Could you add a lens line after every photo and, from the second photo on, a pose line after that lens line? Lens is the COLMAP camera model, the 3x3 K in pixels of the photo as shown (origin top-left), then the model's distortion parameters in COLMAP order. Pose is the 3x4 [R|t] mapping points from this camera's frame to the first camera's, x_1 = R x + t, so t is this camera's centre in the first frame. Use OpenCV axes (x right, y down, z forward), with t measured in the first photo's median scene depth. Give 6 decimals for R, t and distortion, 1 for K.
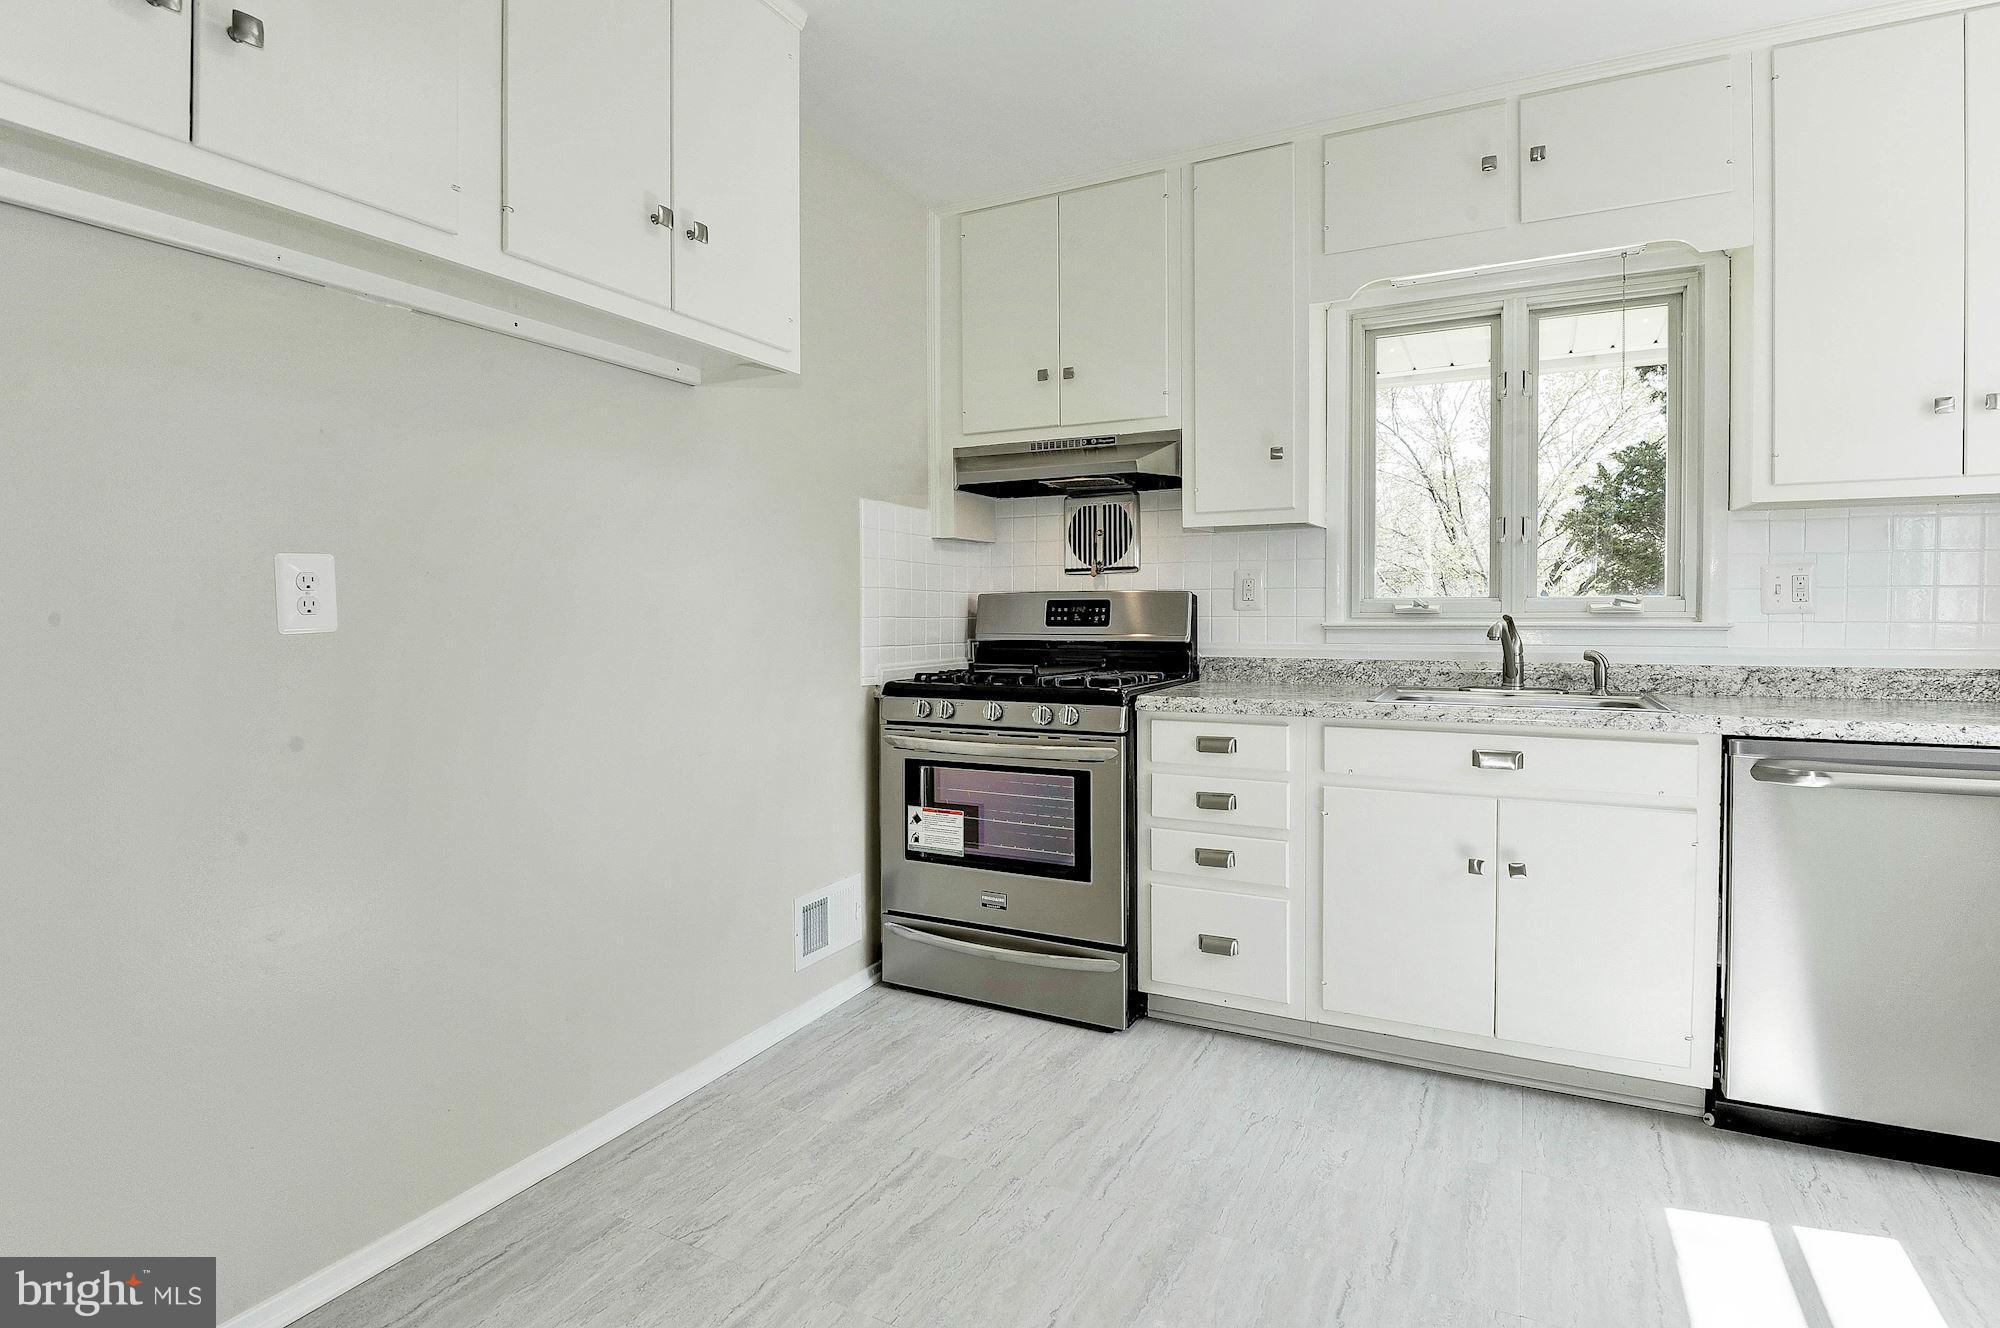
lens RADIAL K [[994.7, 0, 949.3], [0, 994.7, 634.6], [0, 0, 1]] dist [0.010580, -0.025961]
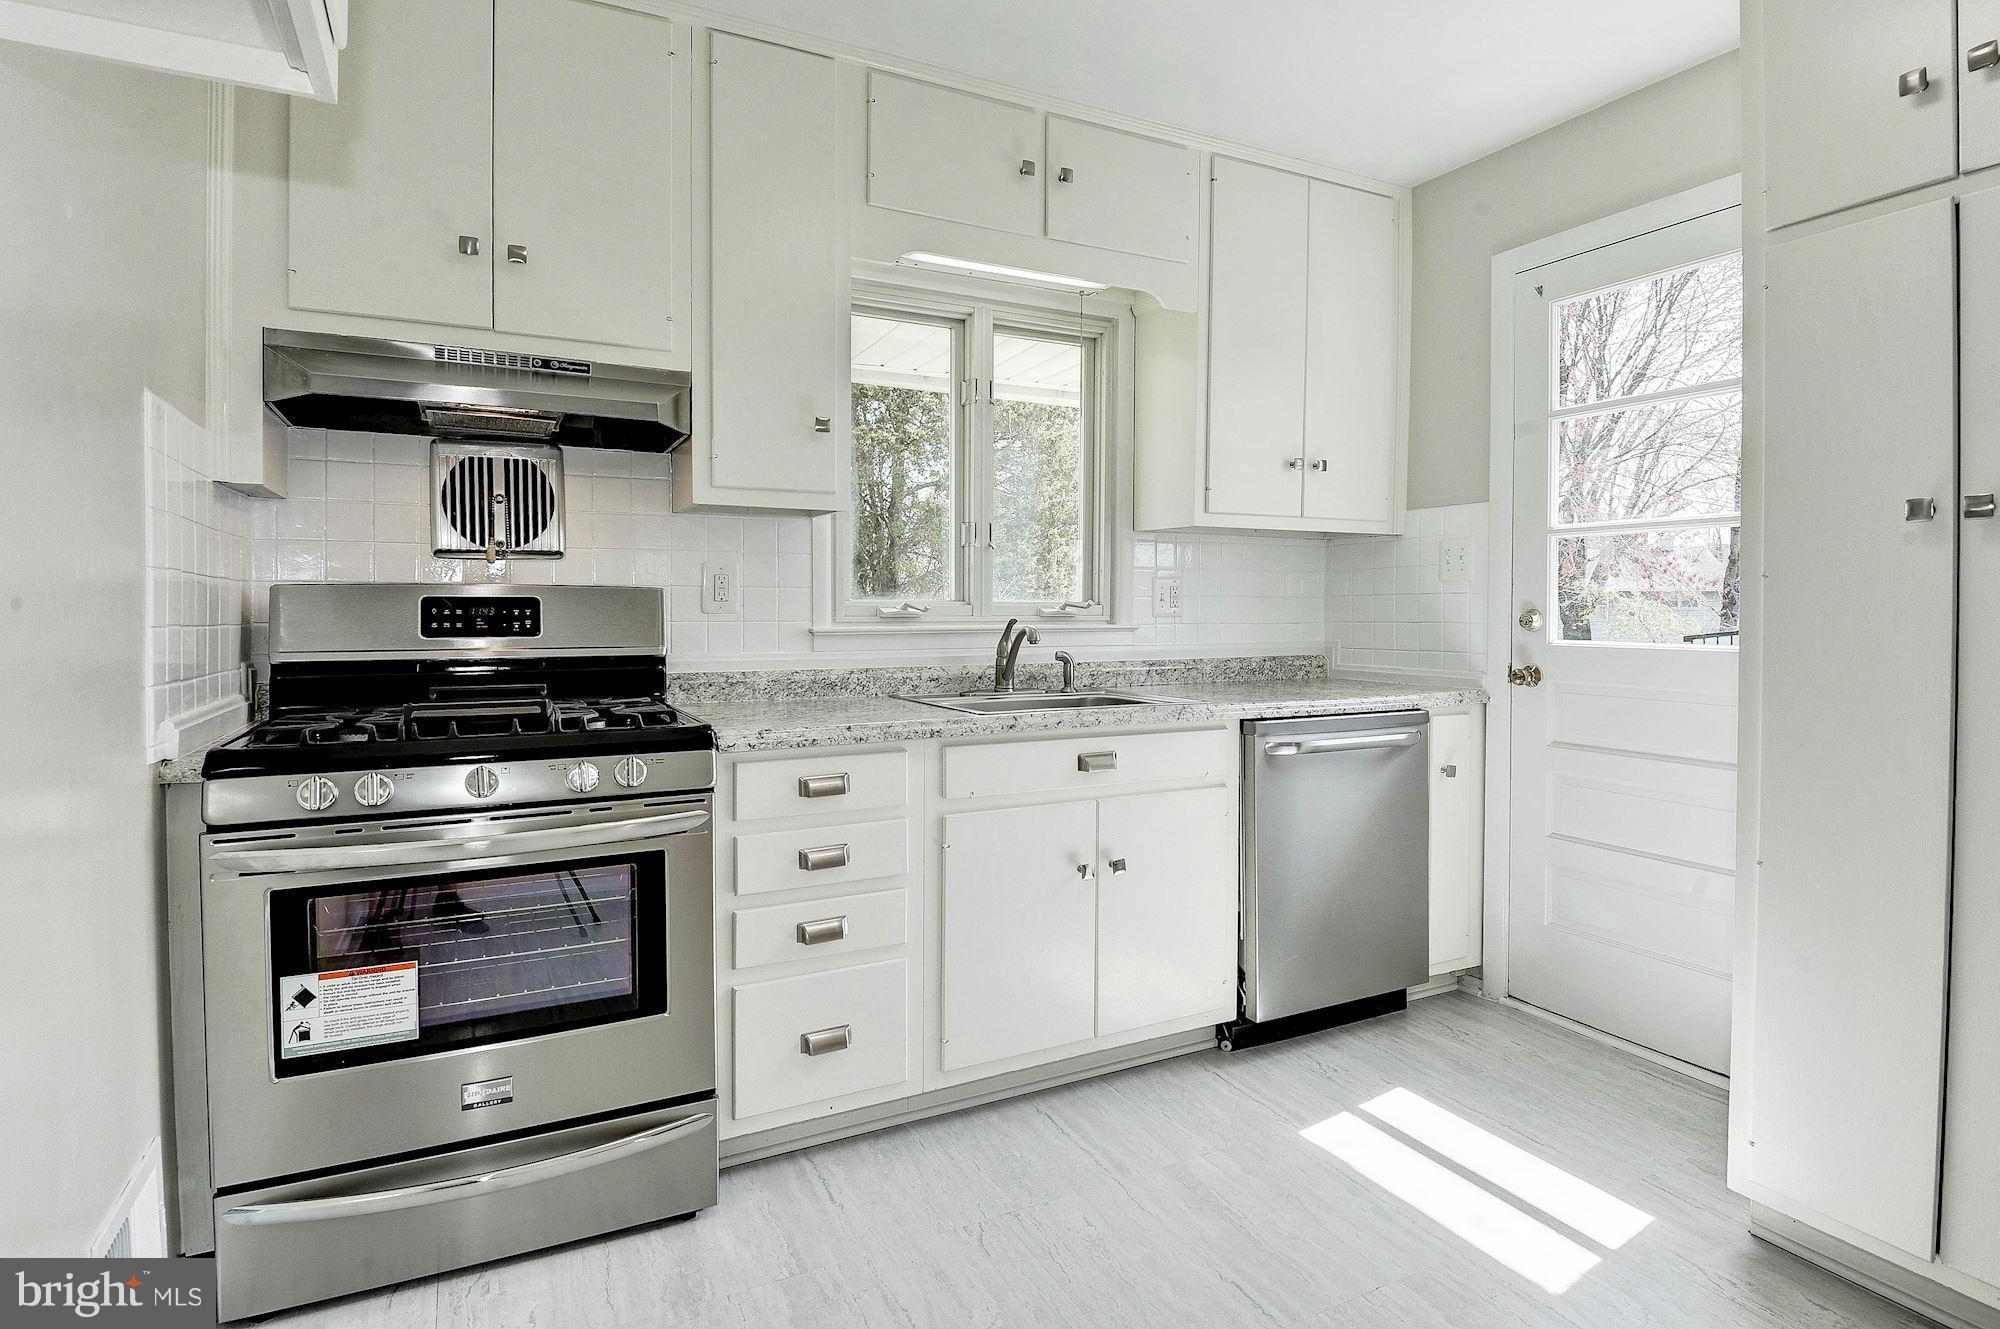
lens RADIAL K [[1039.7, 0, 990.2], [0, 1039.7, 626.5], [0, 0, 1]] dist [0.015609, -0.031938]
pose [[0.558974, -0.009209, 0.829134, -0.325402], [0.017563, 0.999845, -0.000736, -0.011080], [-0.828999, 0.014973, 0.559050, 0.414961]]
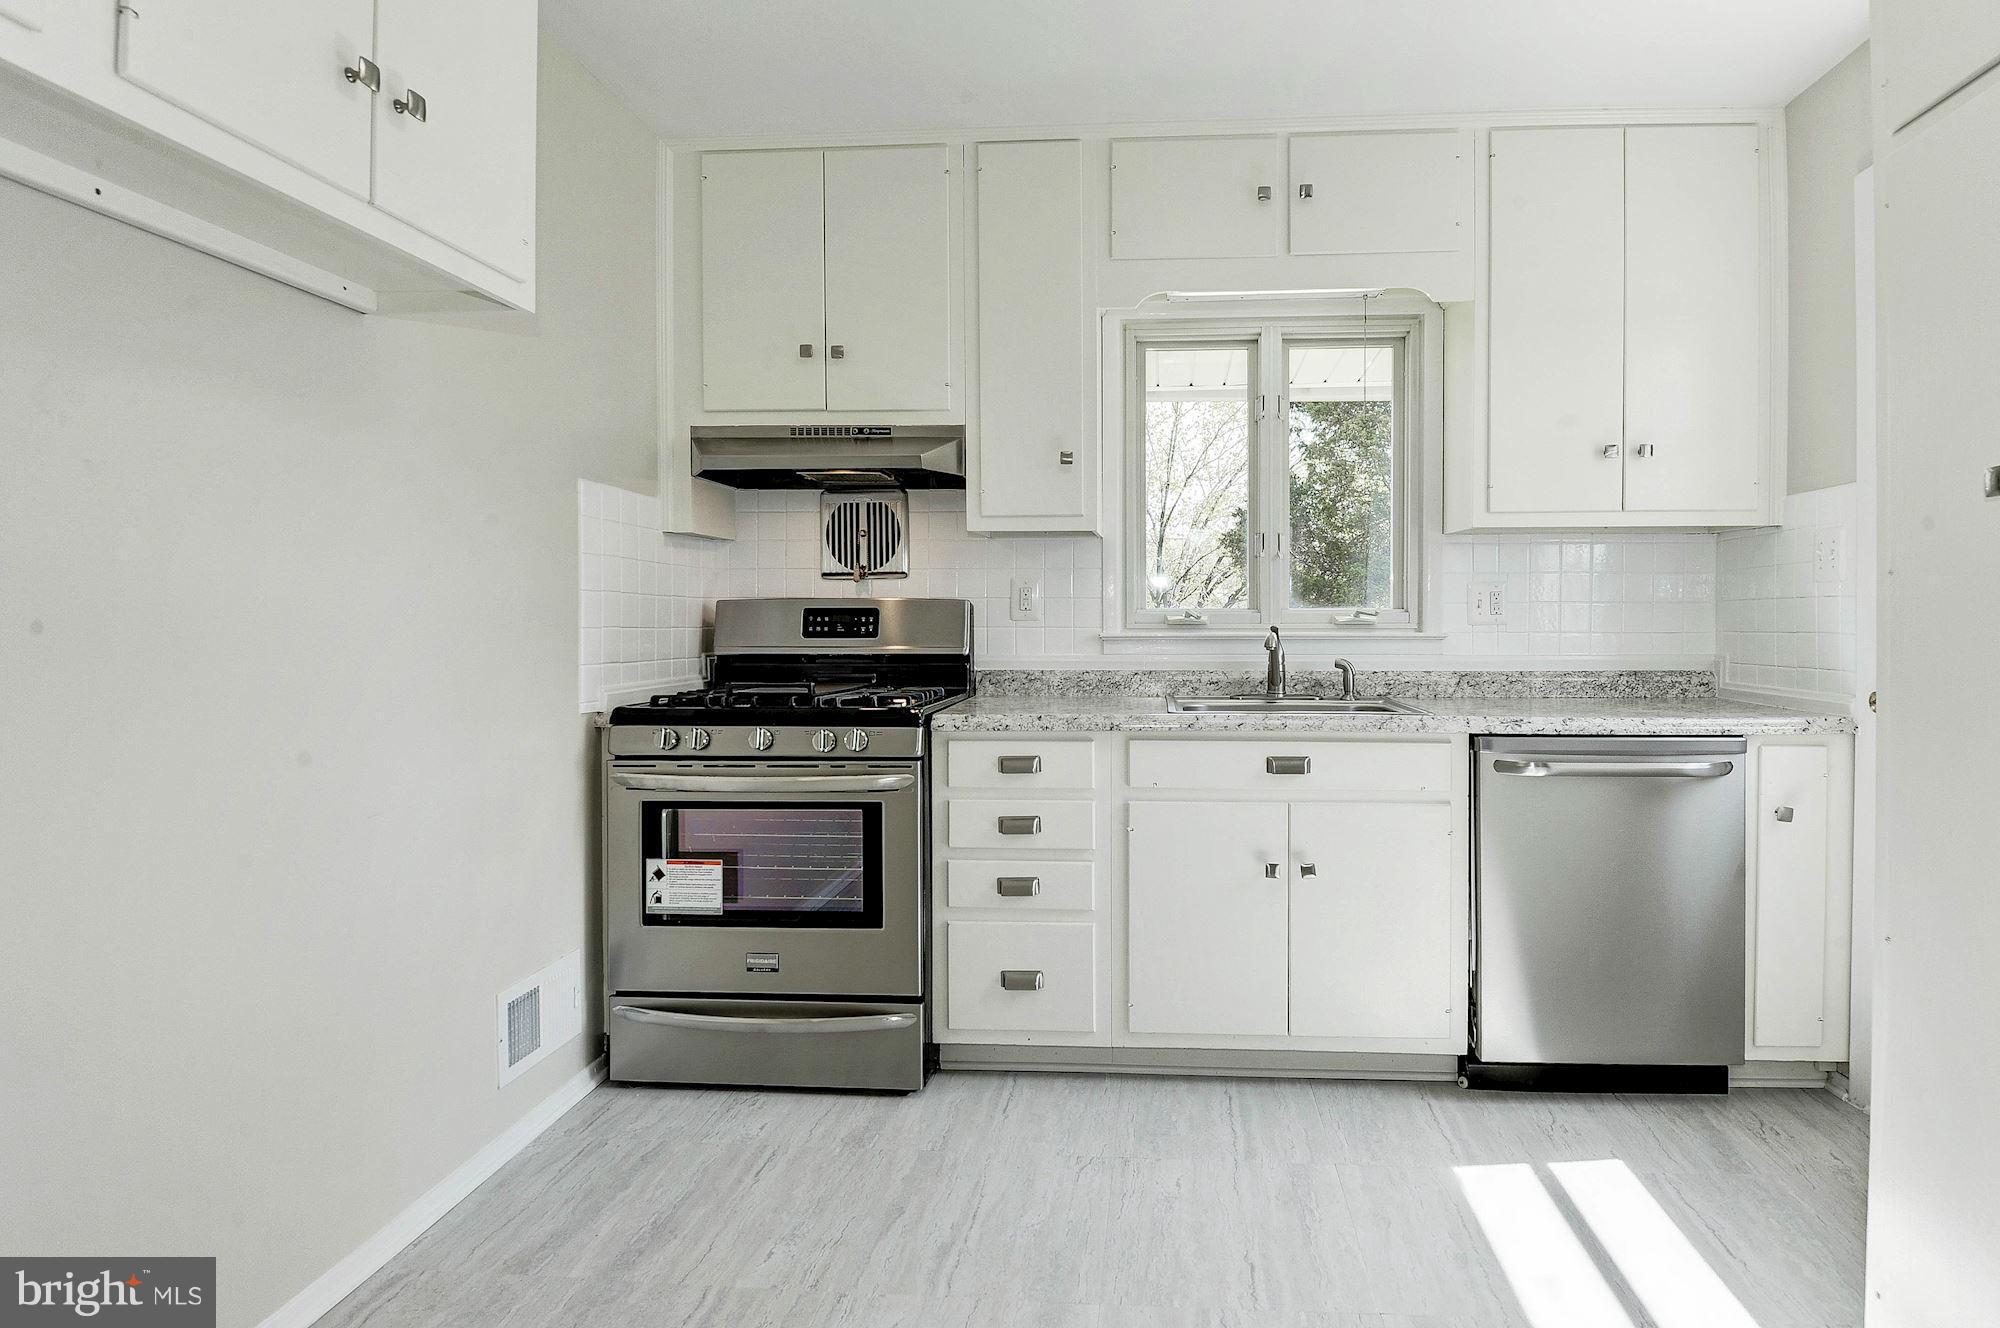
lens RADIAL K [[1054.9, 0, 1065.4], [0, 1054.9, 627.2], [0, 0, 1]] dist [0.020449, -0.042306]
pose [[0.910377, 0.000240, 0.413780, -0.098556], [0.006474, 0.999869, -0.014822, -0.003211], [-0.413729, 0.016173, 0.910256, 0.075653]]
